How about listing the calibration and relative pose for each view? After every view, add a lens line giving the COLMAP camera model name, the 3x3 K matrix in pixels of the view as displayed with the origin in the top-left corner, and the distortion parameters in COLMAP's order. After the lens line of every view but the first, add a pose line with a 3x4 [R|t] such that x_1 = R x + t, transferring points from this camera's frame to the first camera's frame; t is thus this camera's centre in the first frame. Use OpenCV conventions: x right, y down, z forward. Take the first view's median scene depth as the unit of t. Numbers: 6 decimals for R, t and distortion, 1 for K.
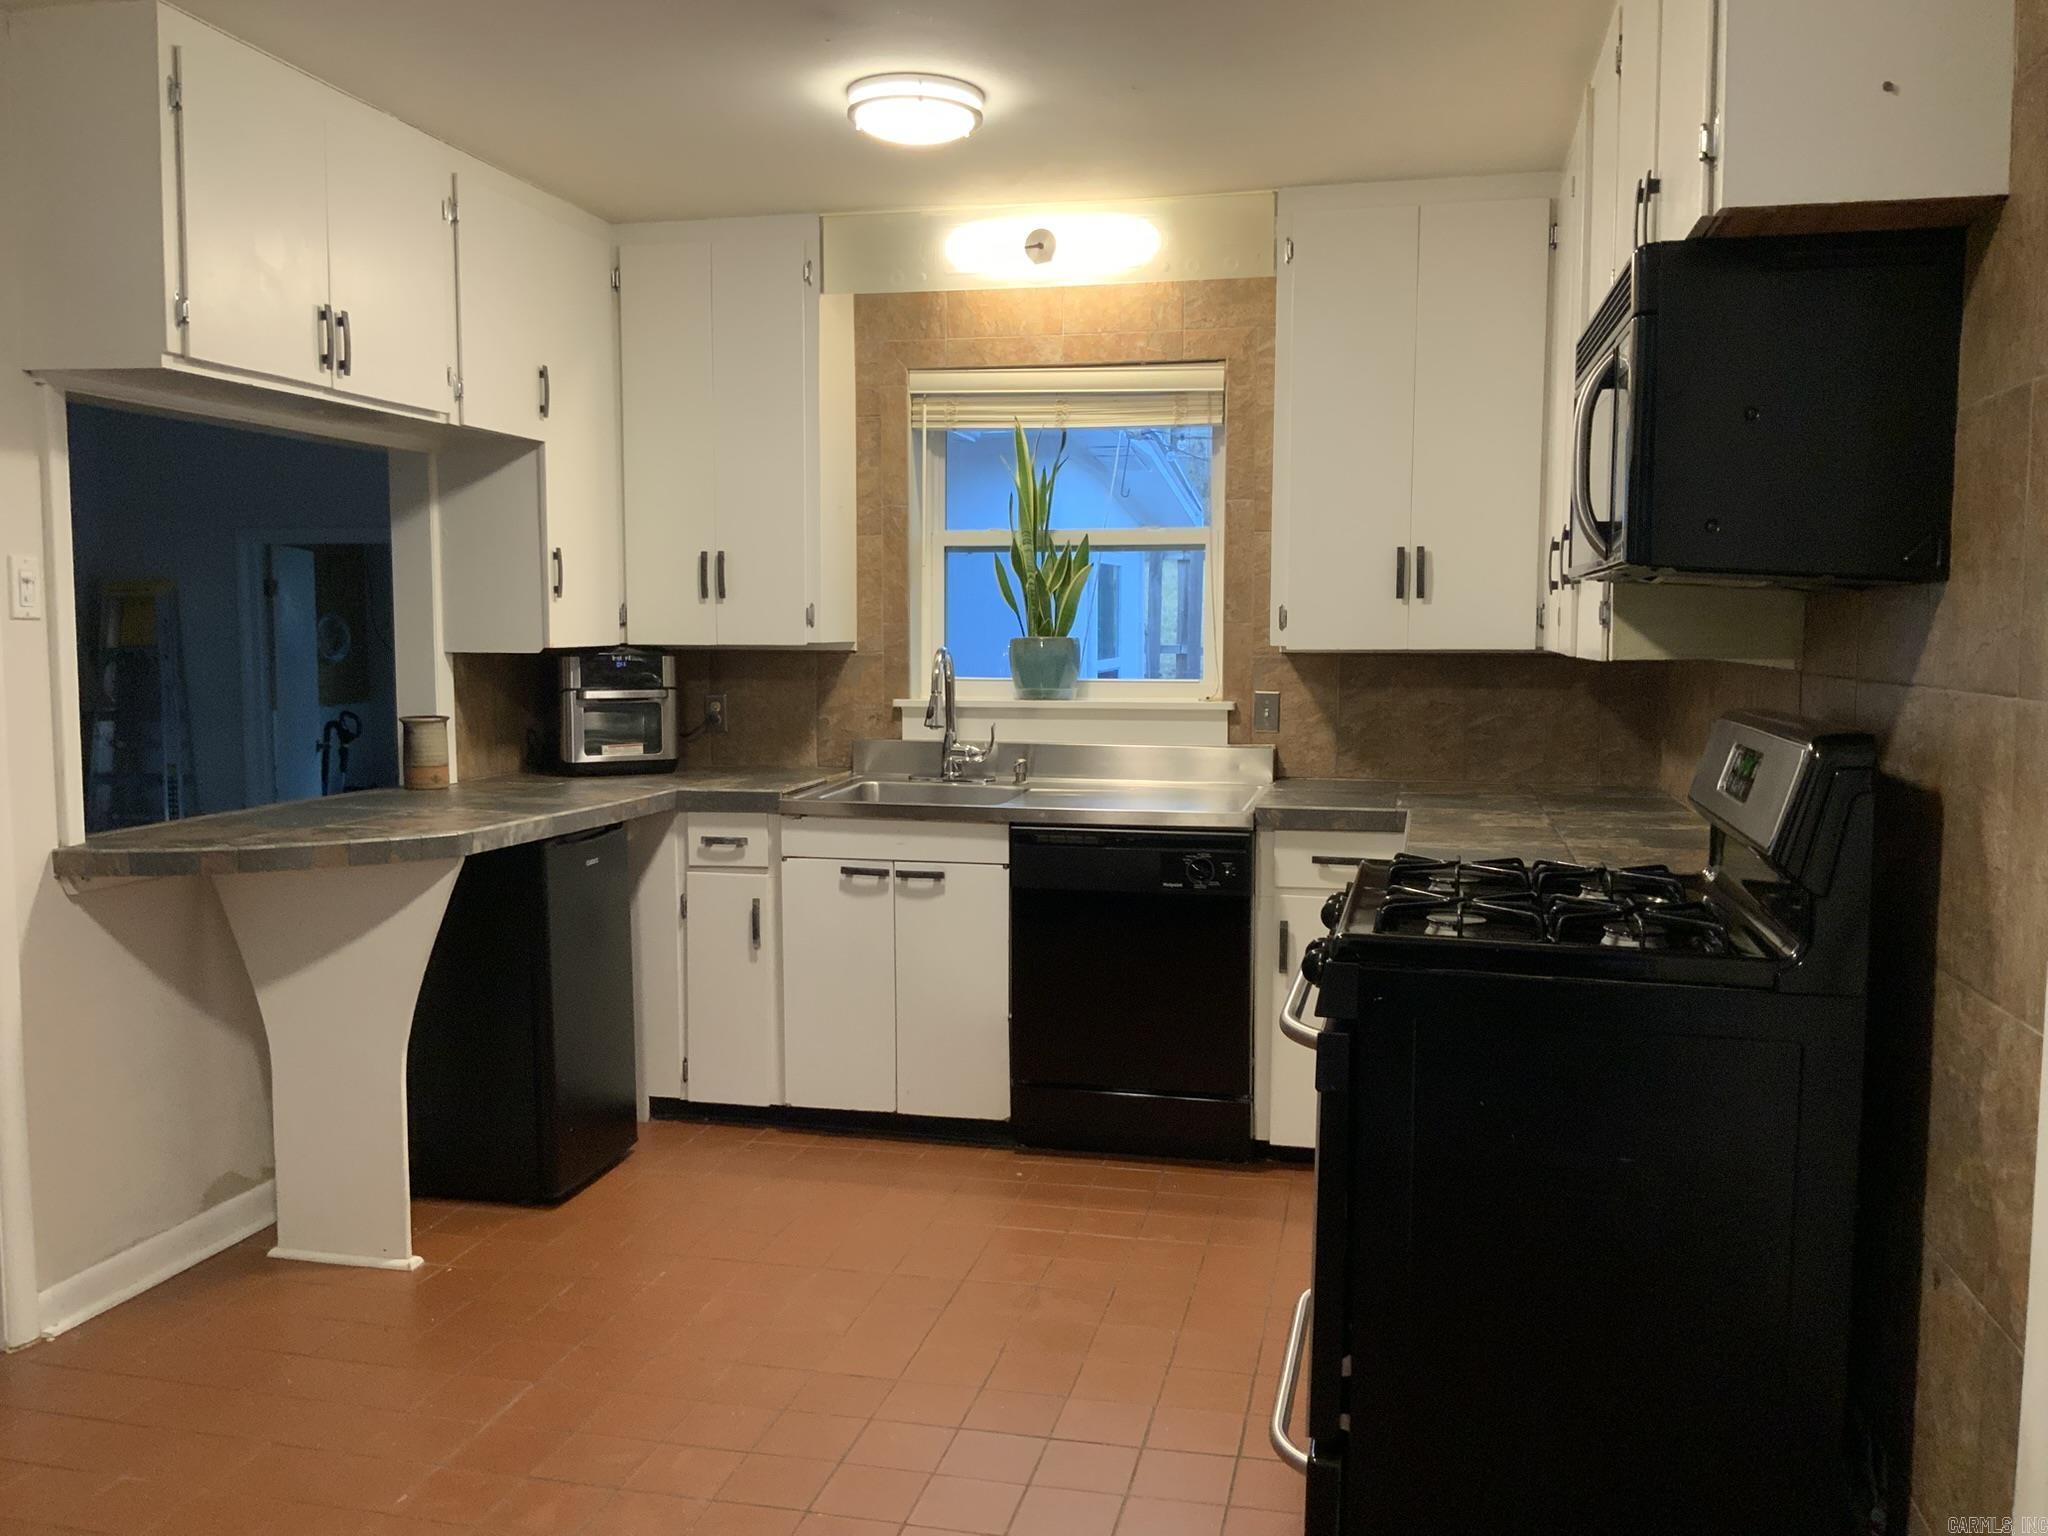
lens RADIAL K [[1740.8, 0, 982.0], [0, 1740.8, 762.9], [0, 0, 1]] dist [0.160313, -0.294259]
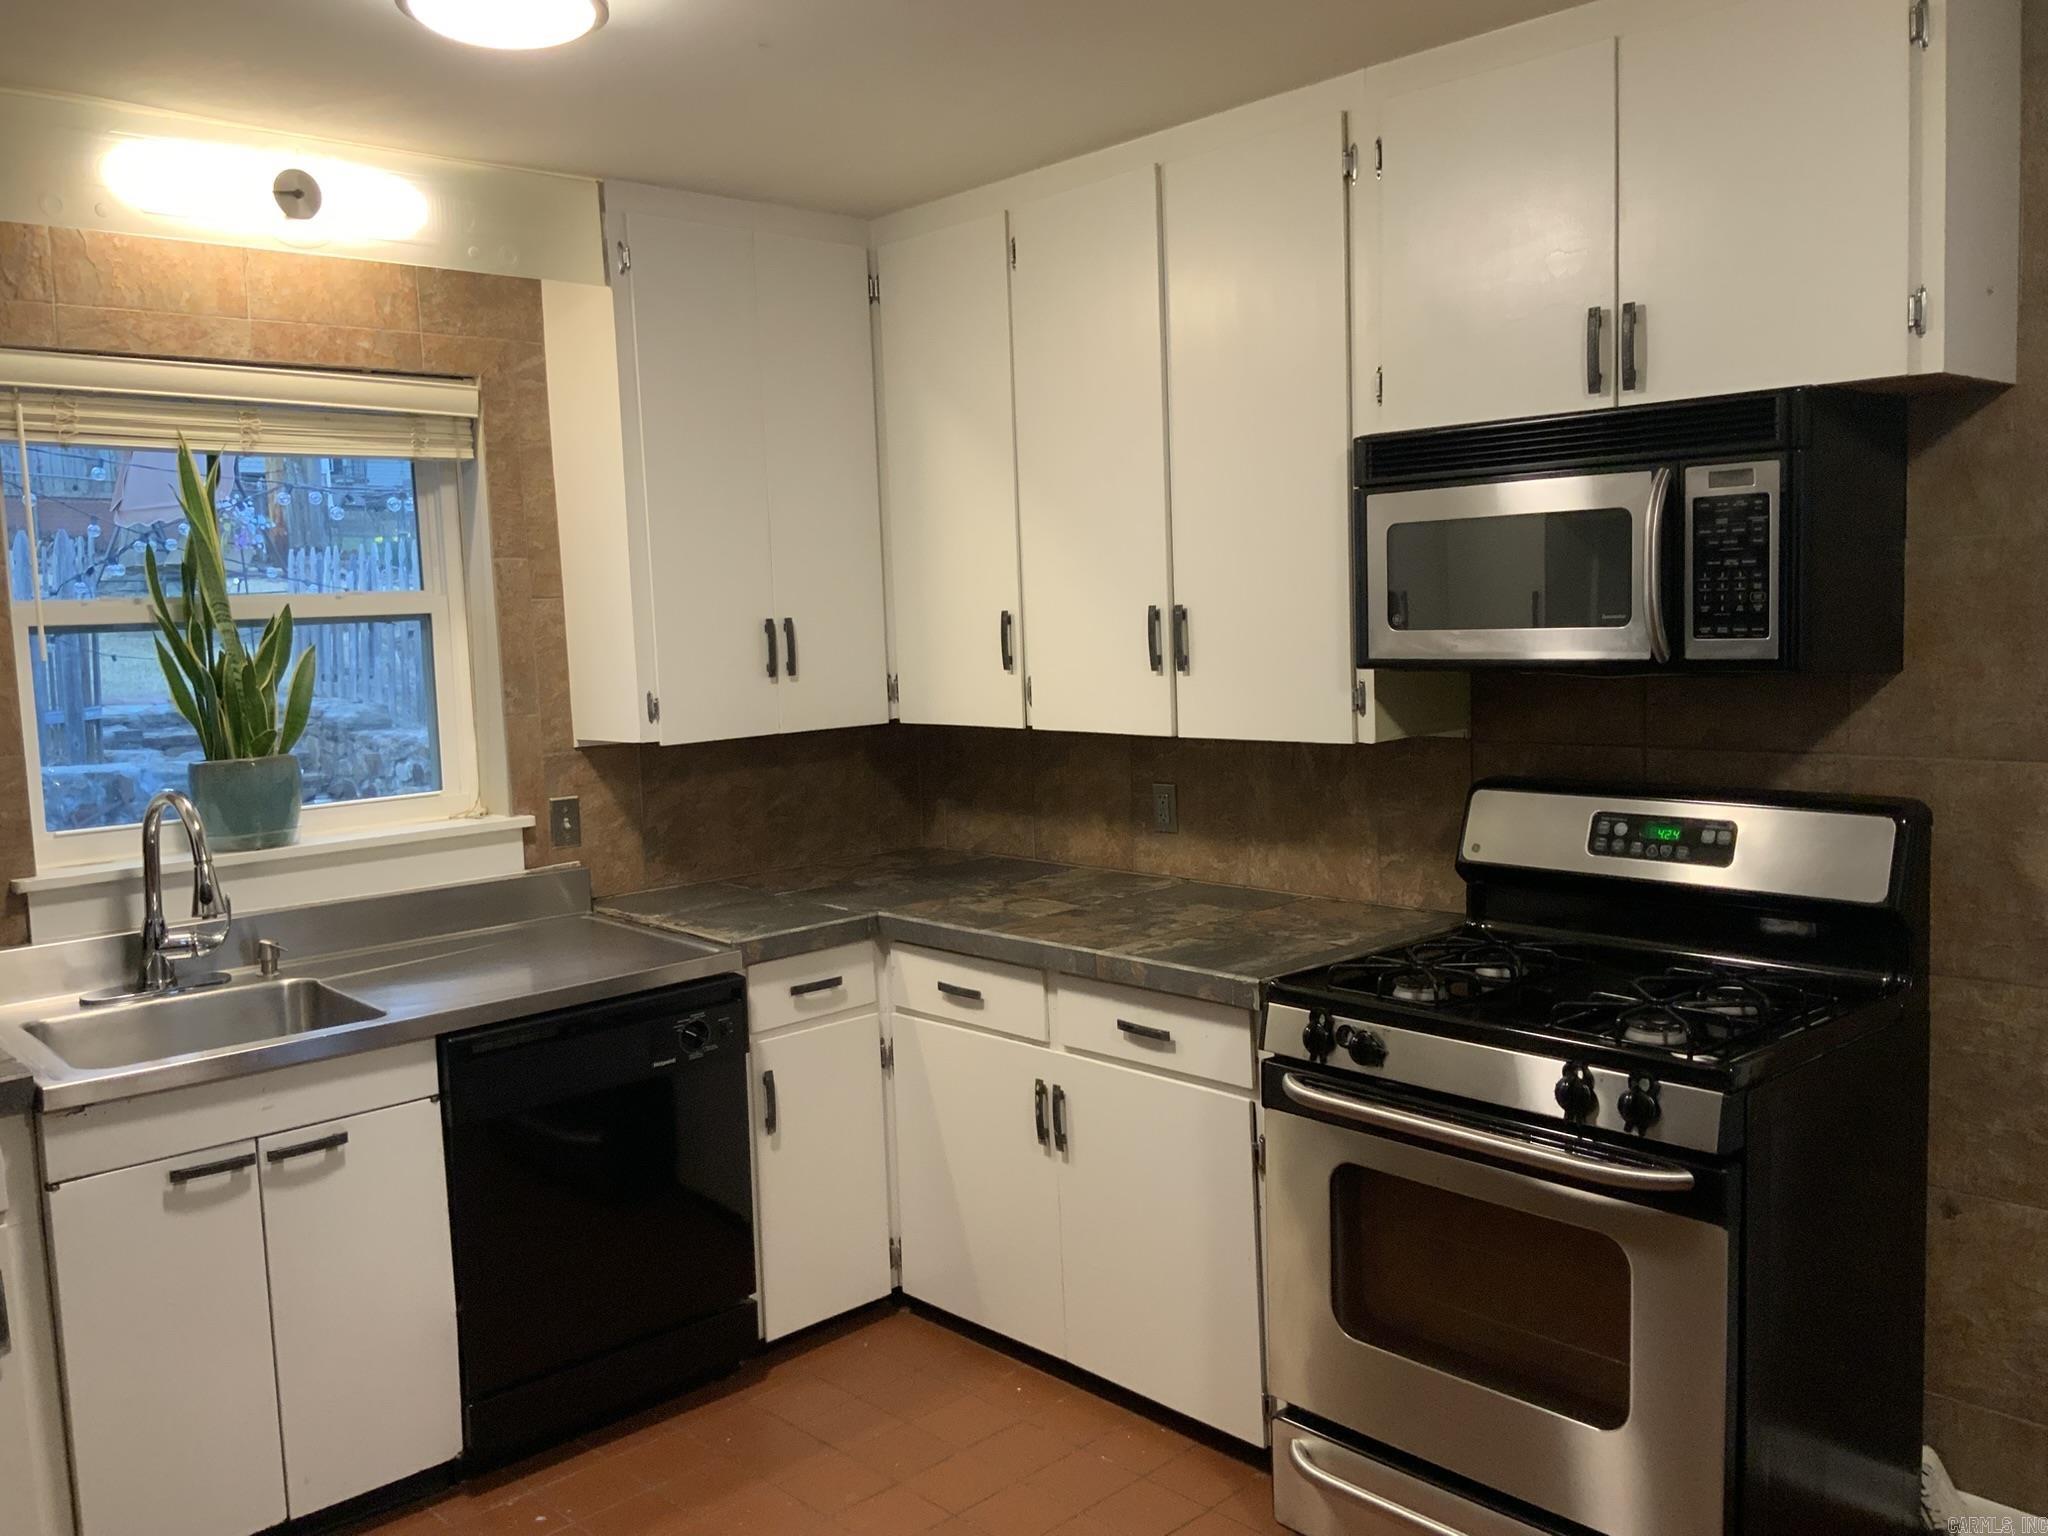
lens RADIAL K [[1722.4, 0, 1157.4], [0, 1722.4, 761.1], [0, 0, 1]] dist [0.095975, -0.150675]
pose [[0.528607, -0.102412, 0.842667, -0.364791], [0.102051, 0.993163, 0.056685, -0.075125], [-0.842710, 0.056031, 0.535444, 0.347541]]
